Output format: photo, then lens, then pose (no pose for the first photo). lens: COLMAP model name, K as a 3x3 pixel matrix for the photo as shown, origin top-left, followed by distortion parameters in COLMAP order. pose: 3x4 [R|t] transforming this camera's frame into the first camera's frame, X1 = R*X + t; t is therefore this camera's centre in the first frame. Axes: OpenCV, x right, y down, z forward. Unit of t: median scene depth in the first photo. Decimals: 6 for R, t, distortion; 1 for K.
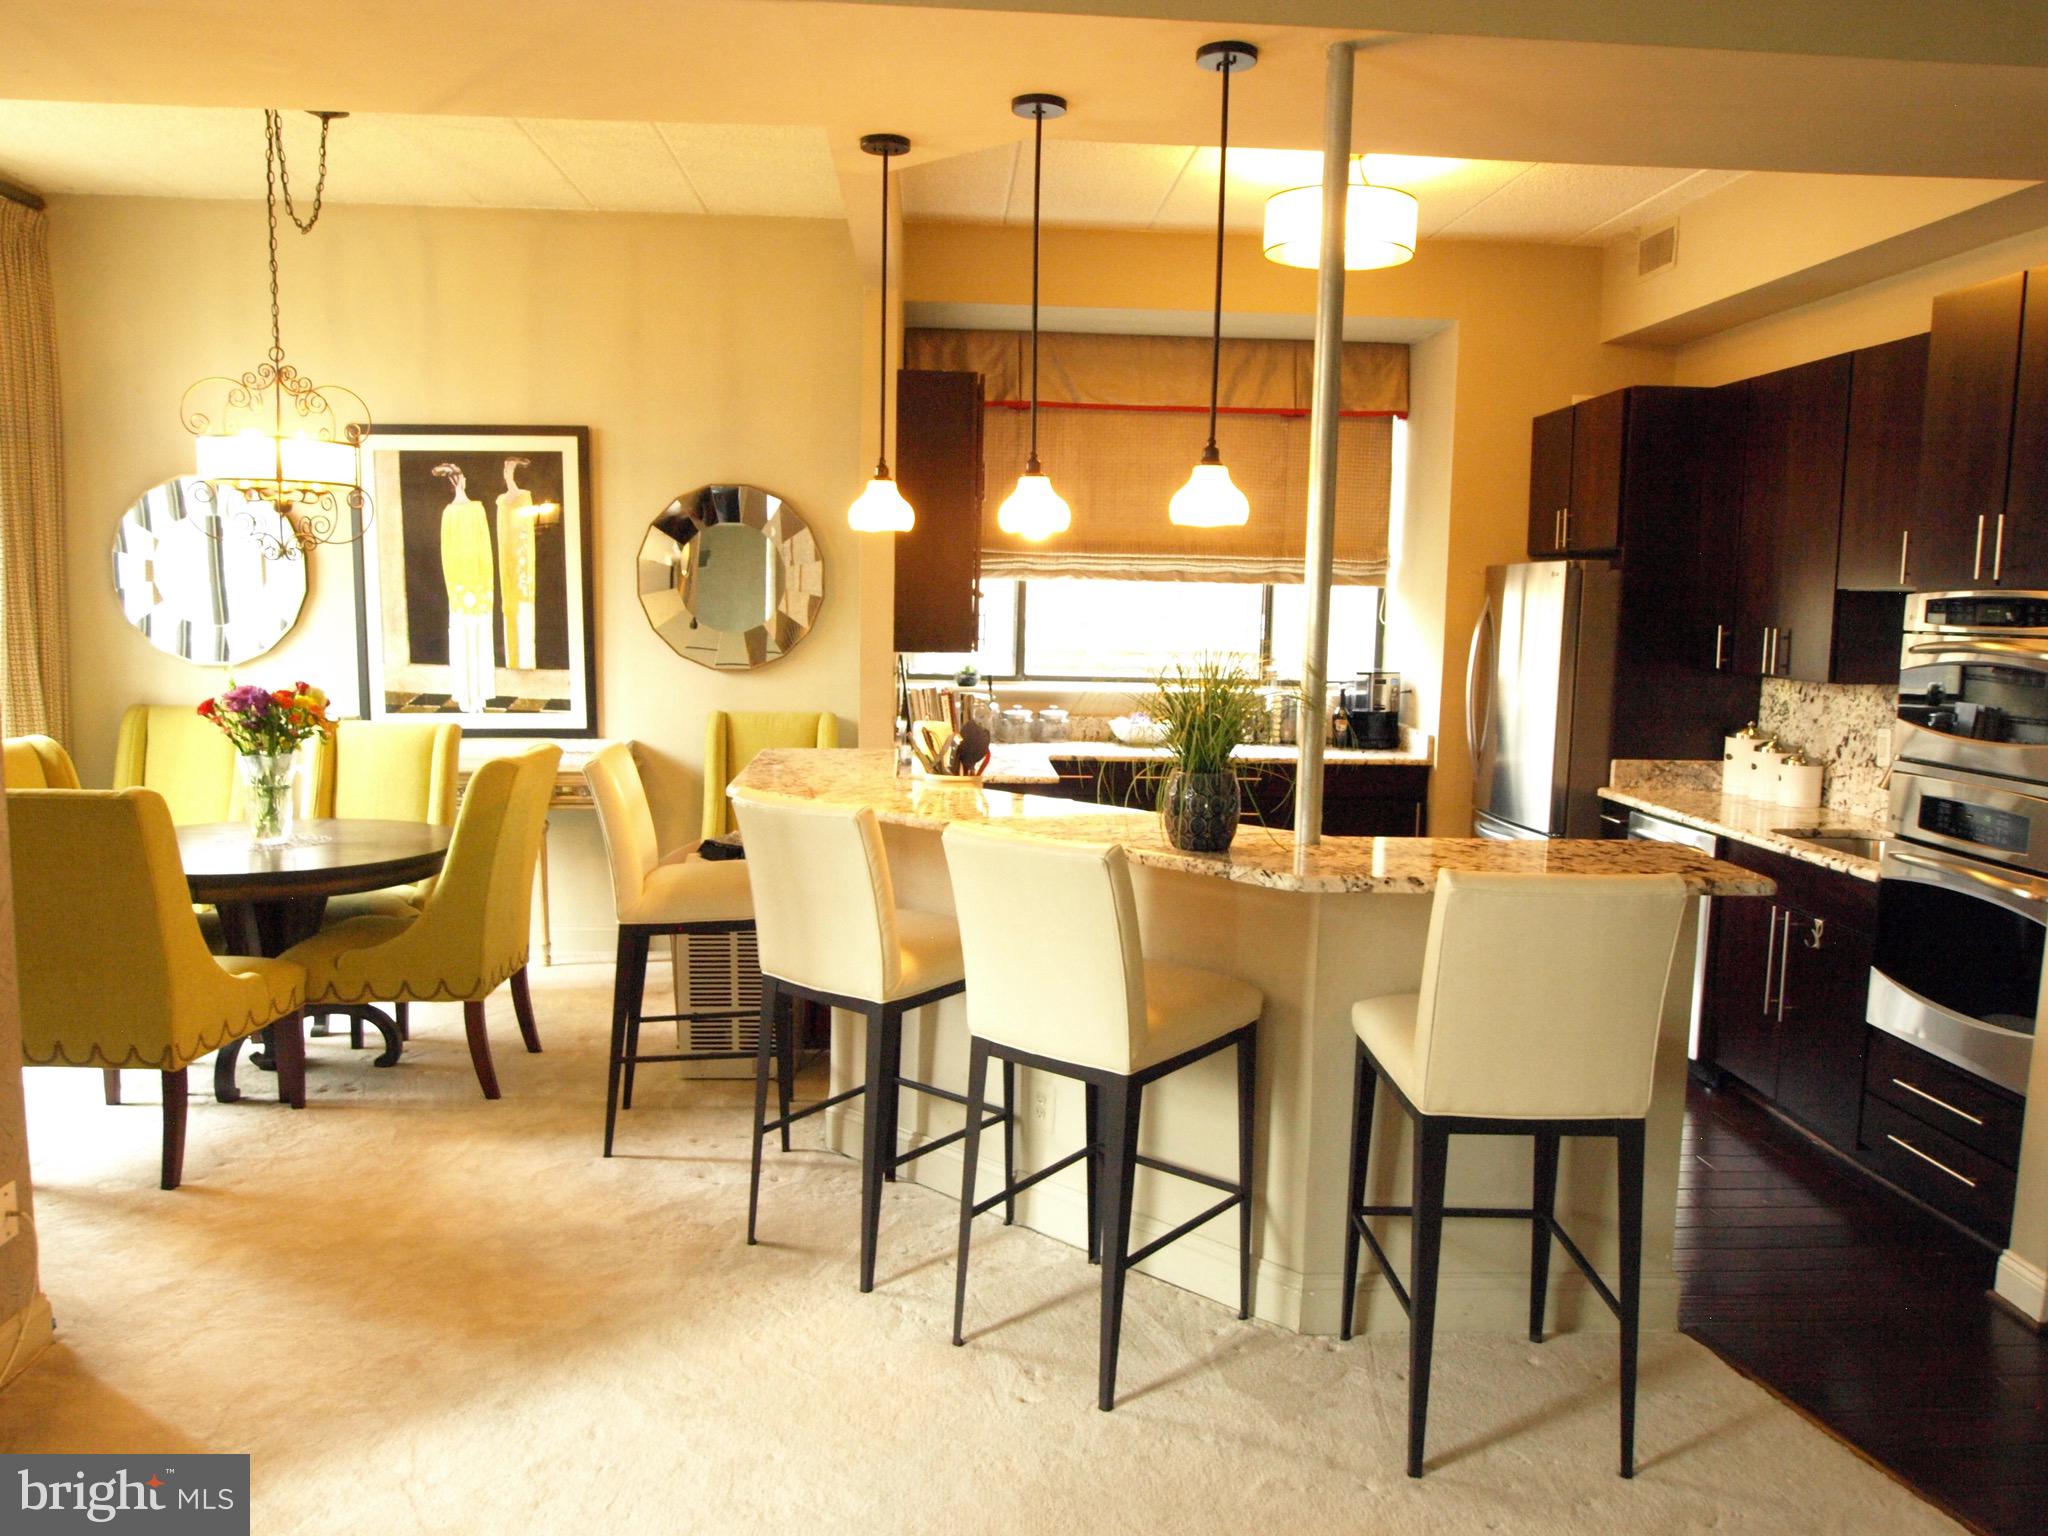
lens RADIAL K [[1514.5, 0, 1024.0], [0, 1514.5, 768.0], [0, 0, 1]] dist [-0.010827, -0.003394]
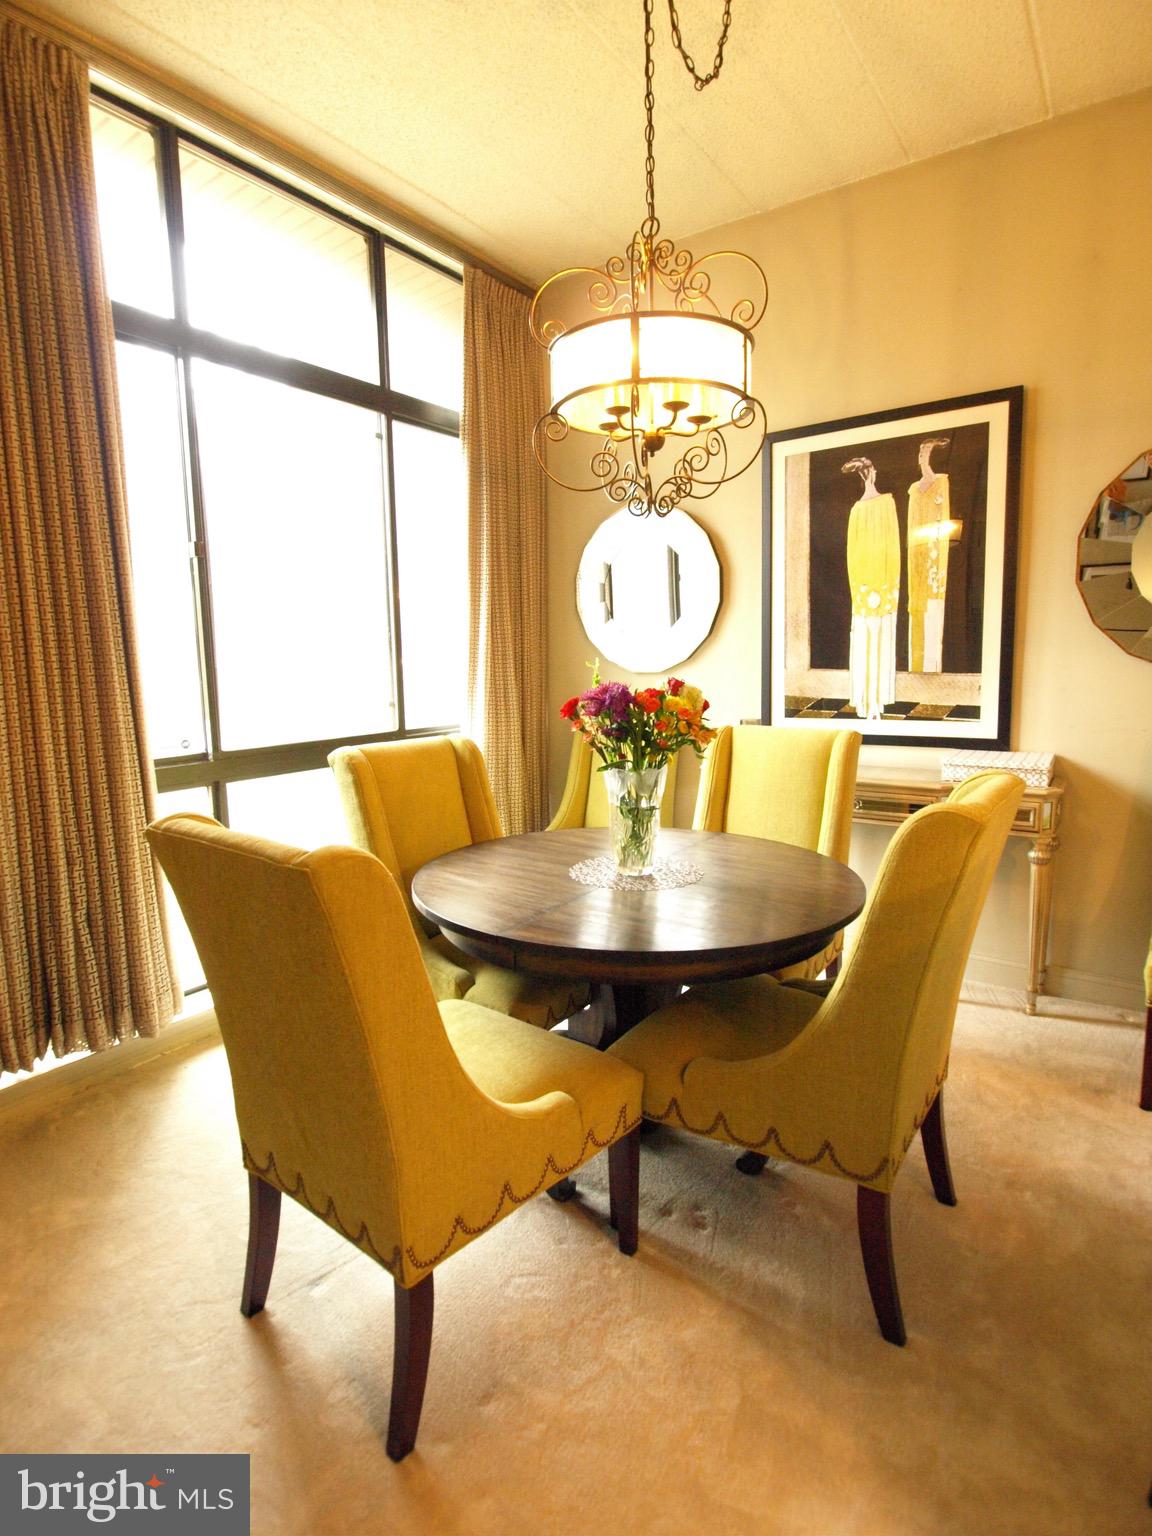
lens RADIAL K [[804.2, 0, 576.0], [0, 804.2, 768.0], [0, 0, 1]] dist [-0.023126, -0.000266]
pose [[0.783013, 0.060049, -0.619100, -0.207594], [-0.040525, 0.998139, 0.045559, -0.022305], [0.620684, -0.010584, 0.783990, 0.518714]]
